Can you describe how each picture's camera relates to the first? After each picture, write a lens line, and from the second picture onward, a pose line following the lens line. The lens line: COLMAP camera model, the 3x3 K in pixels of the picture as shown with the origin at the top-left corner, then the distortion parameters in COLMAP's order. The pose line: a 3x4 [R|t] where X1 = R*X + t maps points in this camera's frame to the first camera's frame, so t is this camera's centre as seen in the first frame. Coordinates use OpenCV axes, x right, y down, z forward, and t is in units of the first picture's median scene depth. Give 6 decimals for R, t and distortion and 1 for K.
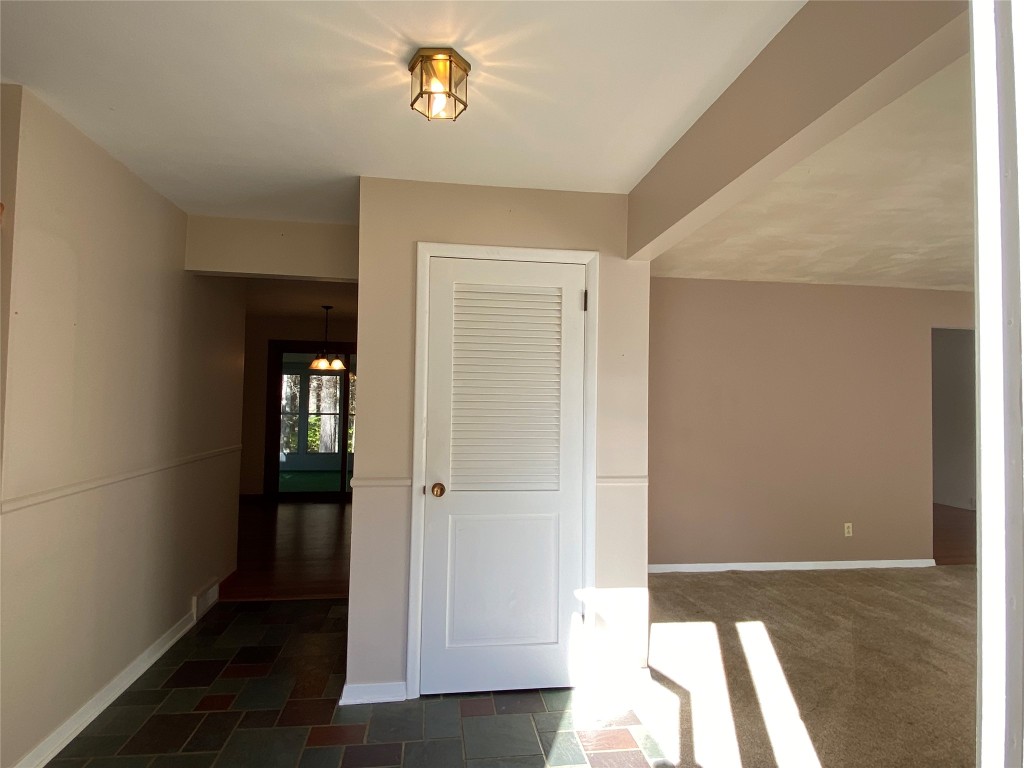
lens RADIAL K [[581.3, 0, 512.2], [0, 581.3, 384.4], [0, 0, 1]] dist [-0.004339, -0.005822]
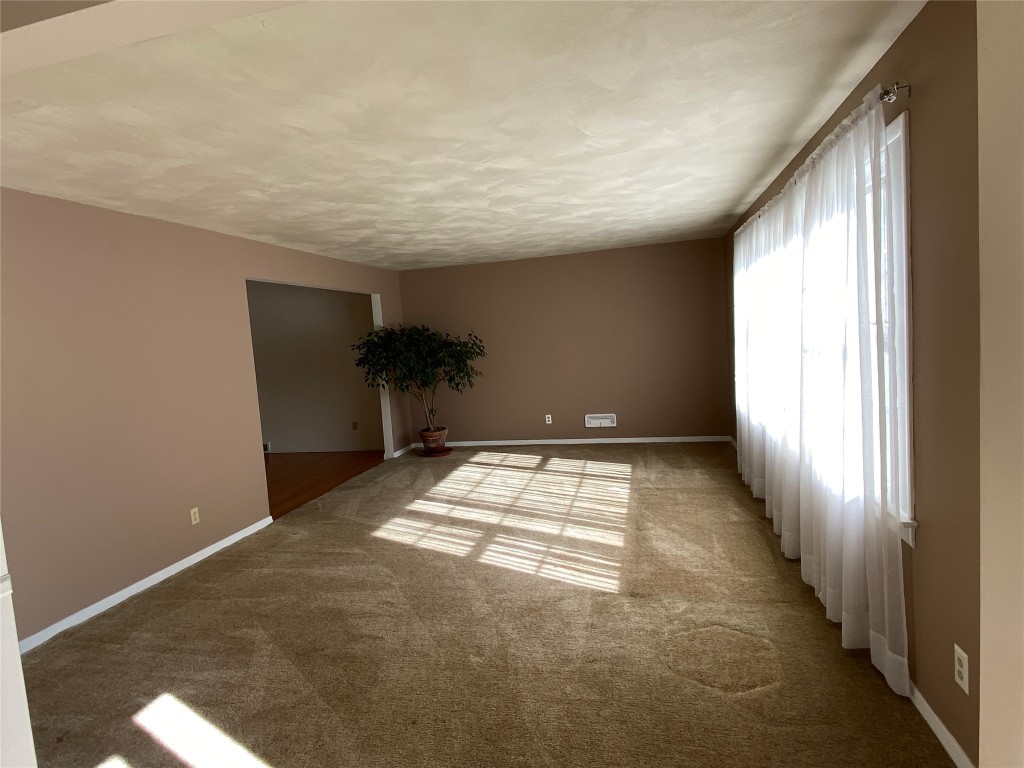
lens RADIAL K [[581.3, 0, 511.7], [0, 581.3, 381.2], [0, 0, 1]] dist [-0.004339, -0.005822]
pose [[0.361254, -0.114511, 0.925409, -0.018492], [0.043892, 0.993419, 0.105792, -0.017899], [-0.931434, 0.002400, 0.363903, 0.330899]]
